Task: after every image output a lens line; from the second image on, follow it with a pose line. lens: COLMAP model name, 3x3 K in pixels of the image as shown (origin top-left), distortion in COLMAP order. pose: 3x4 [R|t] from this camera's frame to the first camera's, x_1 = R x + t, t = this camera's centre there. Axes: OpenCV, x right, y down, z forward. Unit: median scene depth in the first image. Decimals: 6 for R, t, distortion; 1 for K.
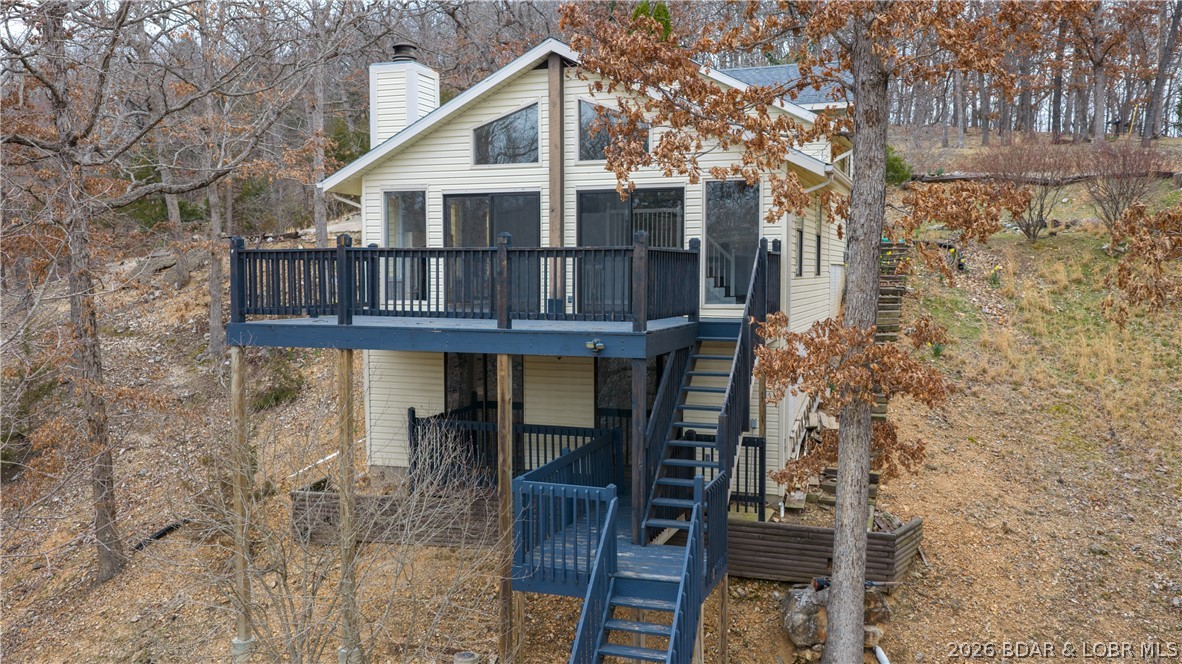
lens RADIAL K [[975.5, 0, 591.0], [0, 975.5, 332.0], [0, 0, 1]] dist [0.009027, -0.039846]
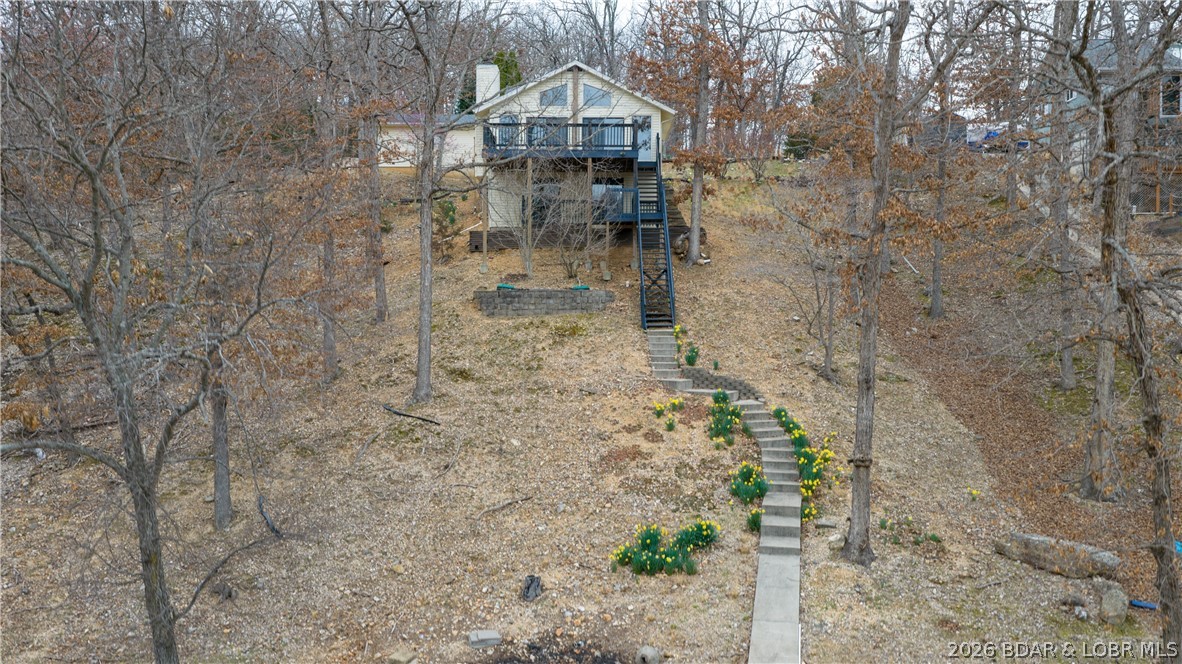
lens RADIAL K [[975.5, 0, 591.0], [0, 975.5, 332.0], [0, 0, 1]] dist [0.009027, -0.039846]
pose [[0.937079, 0.029137, 0.347900, -0.890736], [0.000720, 0.996348, -0.085385, 0.656432], [-0.349118, 0.080263, 0.933635, -1.423028]]
